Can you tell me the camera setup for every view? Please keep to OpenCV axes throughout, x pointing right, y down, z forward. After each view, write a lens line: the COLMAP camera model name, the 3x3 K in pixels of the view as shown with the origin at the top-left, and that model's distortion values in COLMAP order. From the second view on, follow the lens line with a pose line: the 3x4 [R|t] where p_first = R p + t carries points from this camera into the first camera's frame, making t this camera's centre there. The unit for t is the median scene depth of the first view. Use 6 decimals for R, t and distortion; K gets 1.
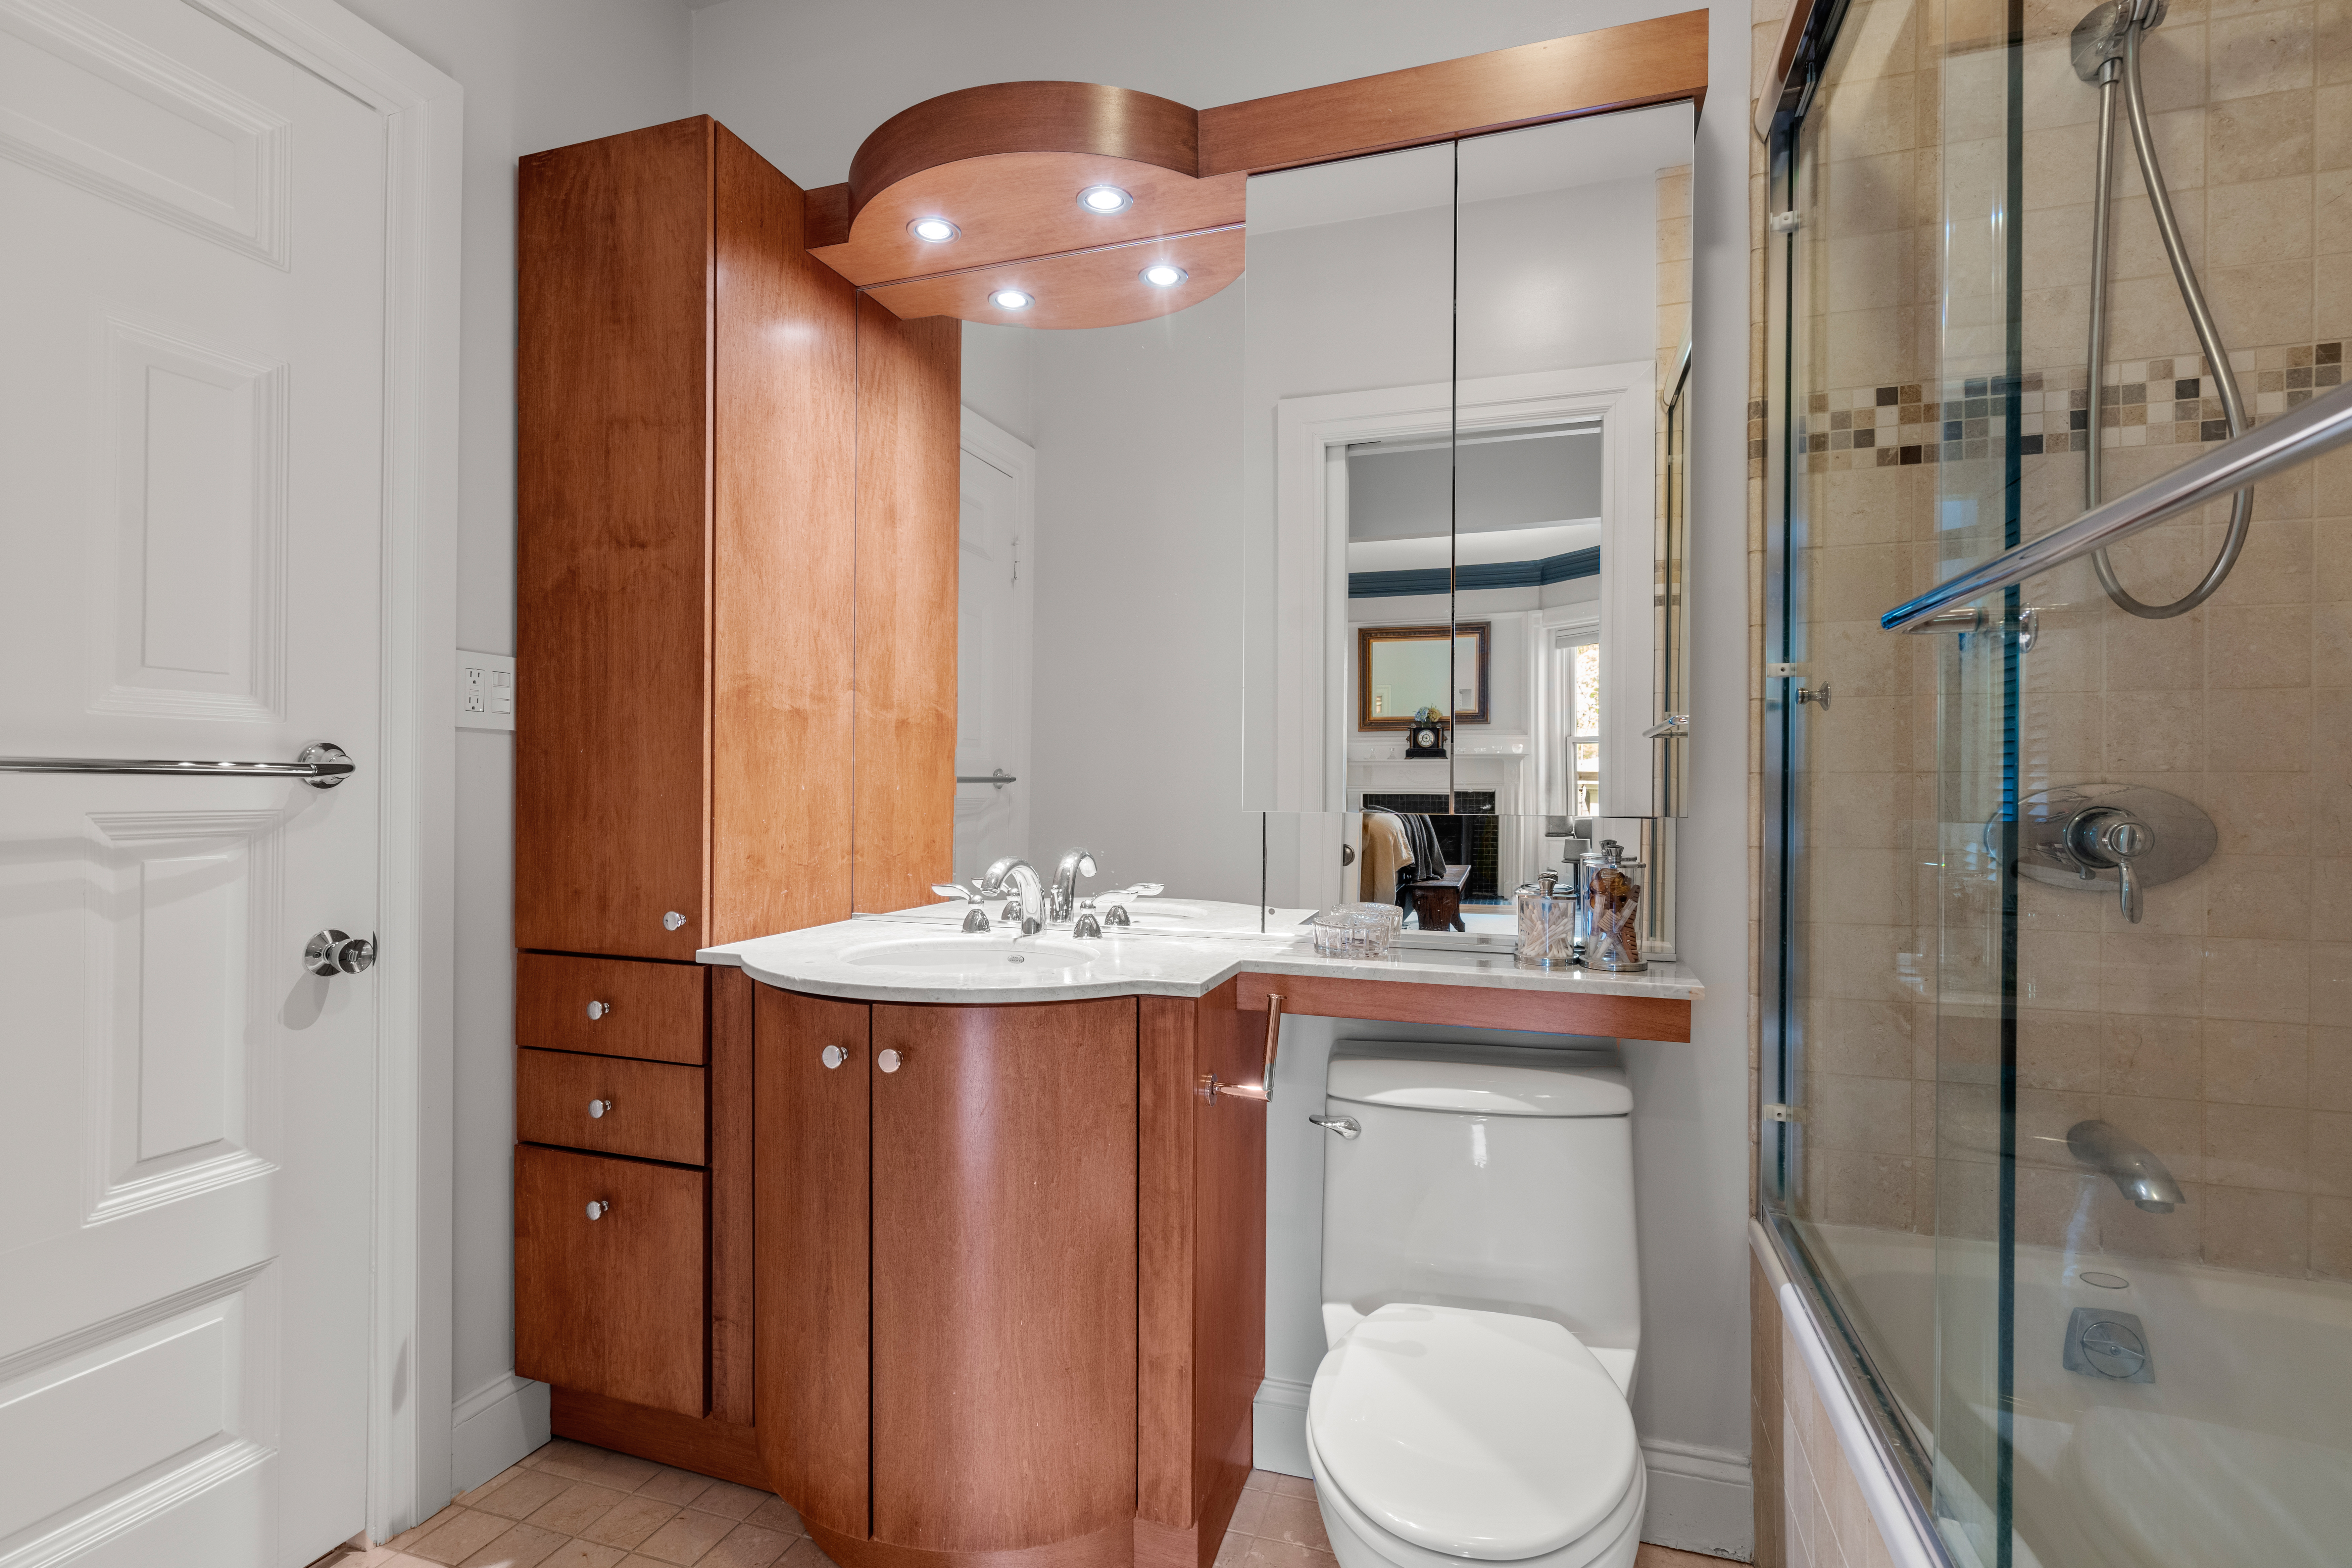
lens RADIAL K [[1089.6, 0, 1190.9], [0, 1089.6, 780.0], [0, 0, 1]] dist [-0.001357, 0.001296]
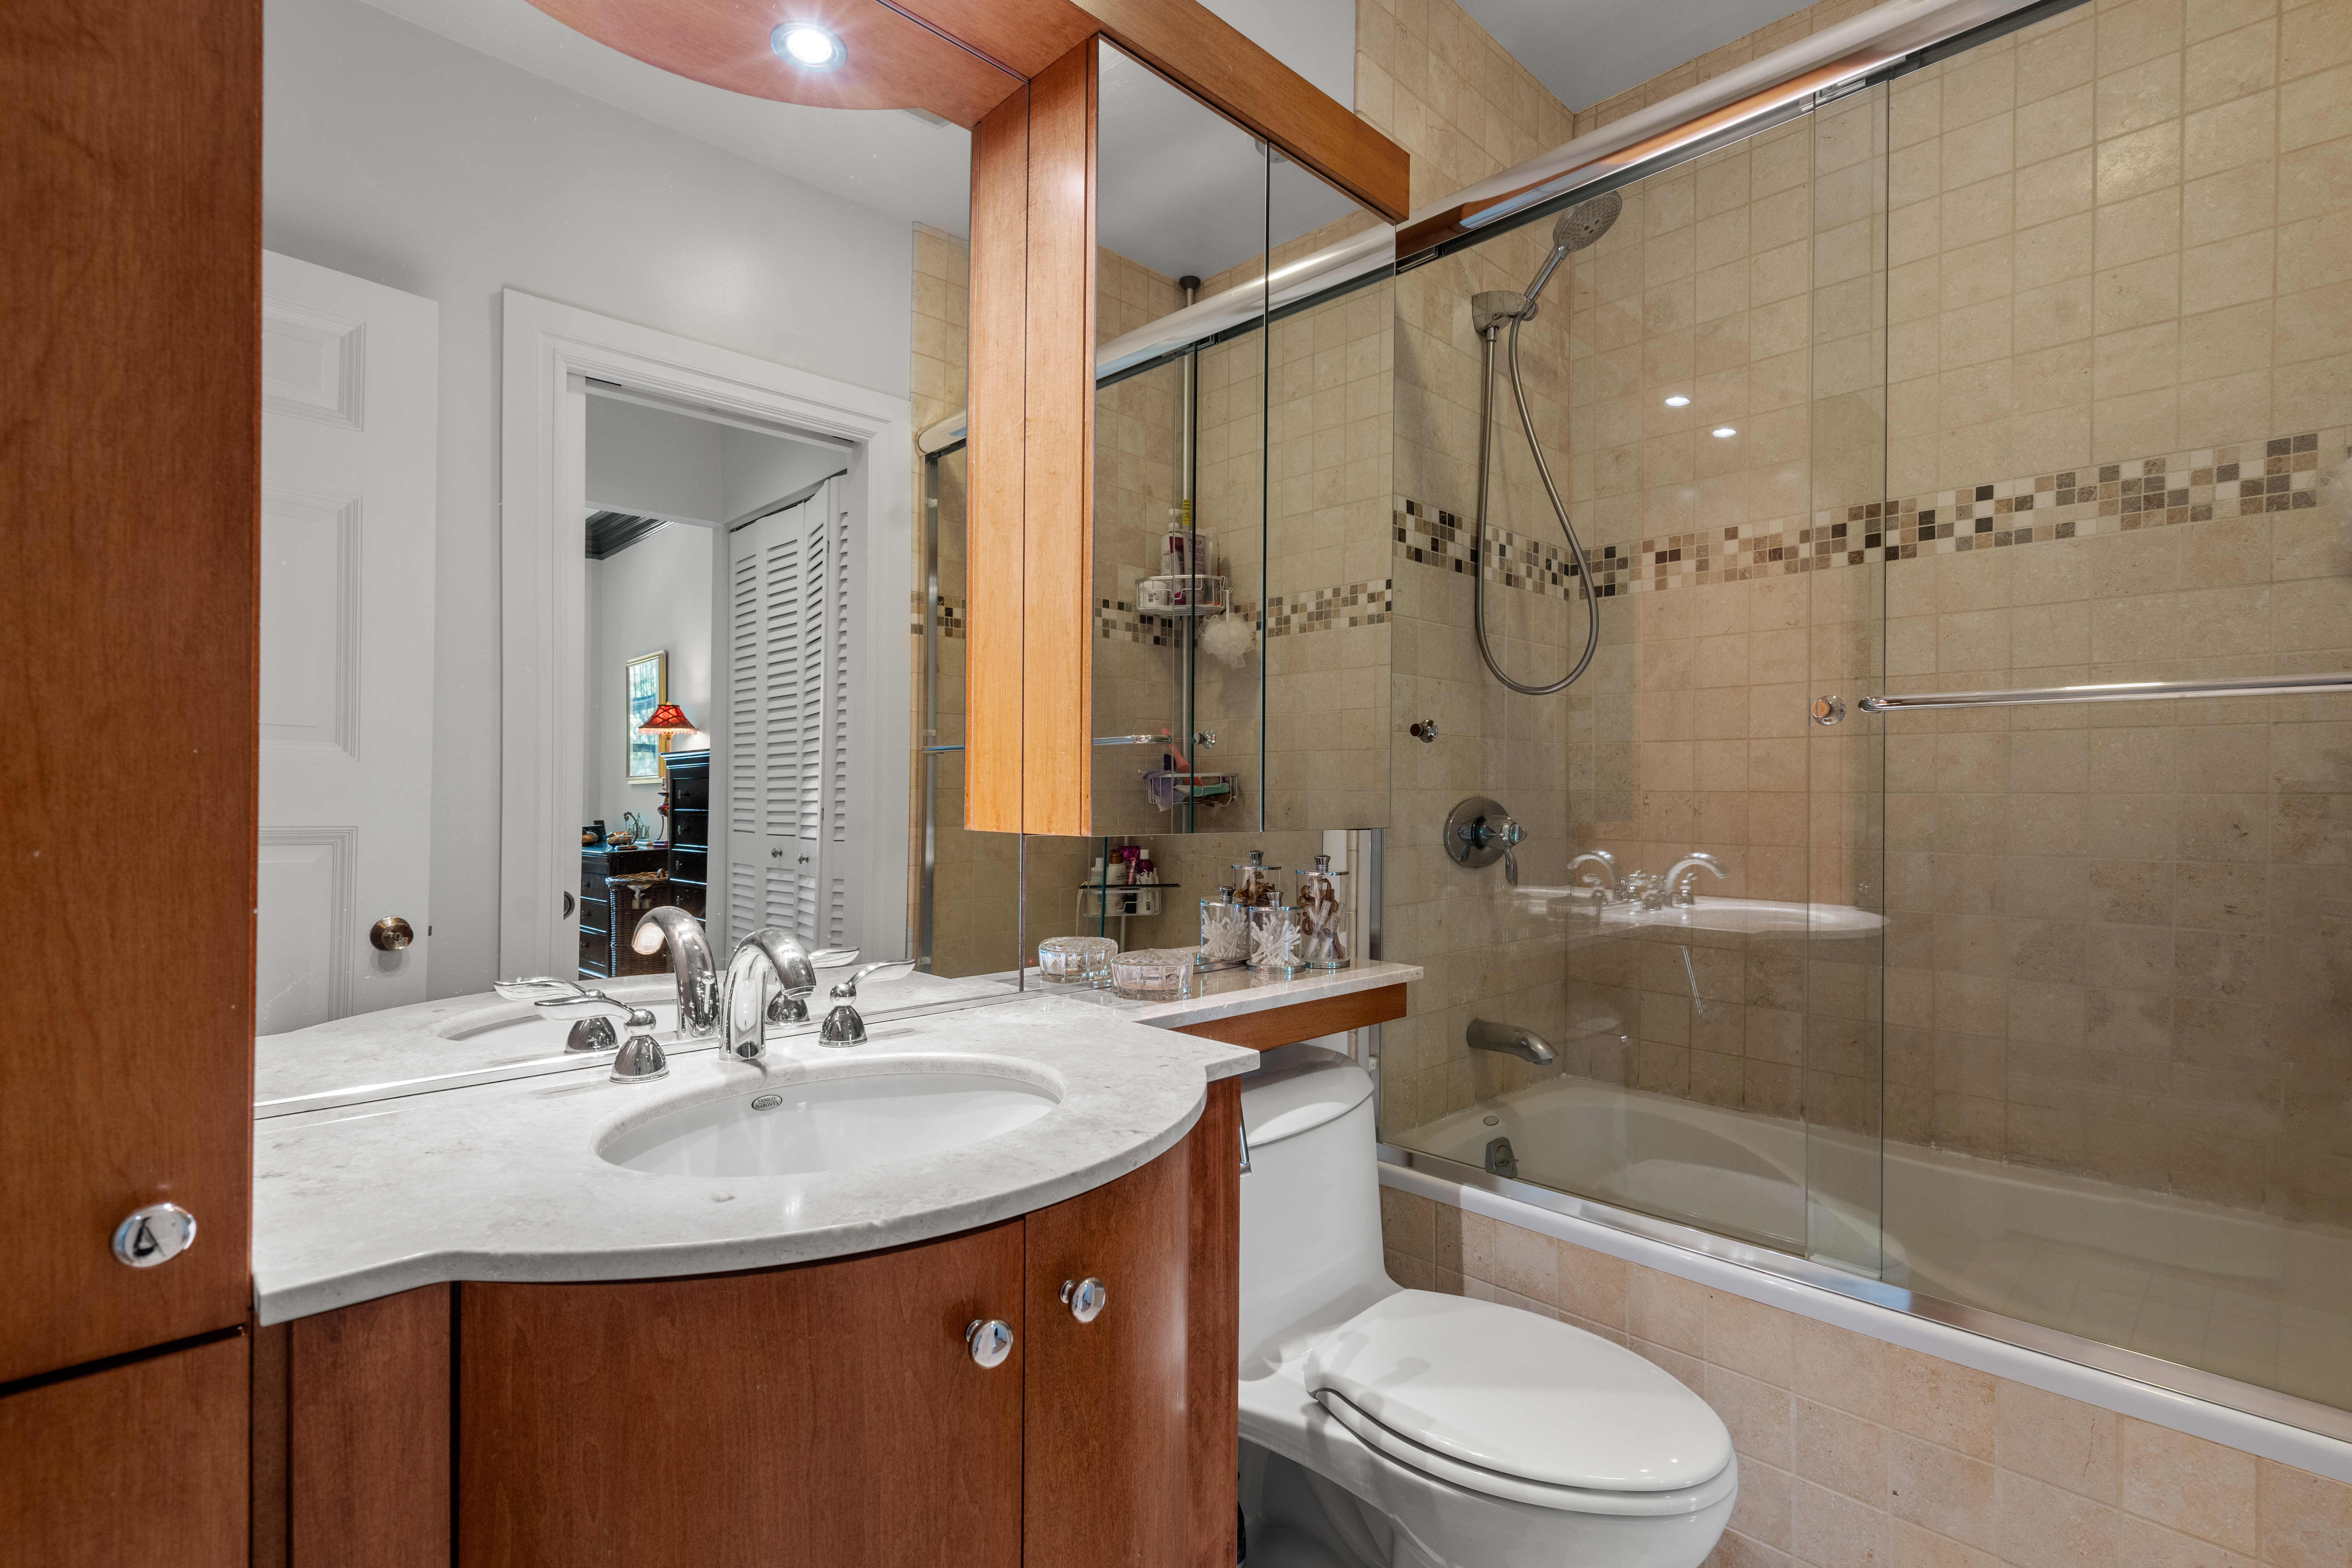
lens RADIAL K [[1089.6, 0, 1183.4], [0, 1089.6, 798.4], [0, 0, 1]] dist [-0.001357, 0.001296]
pose [[0.468422, -0.005590, 0.883487, -0.673453], [-0.009004, 0.999898, 0.011101, -0.008997], [-0.883459, -0.013155, 0.468324, 0.621830]]
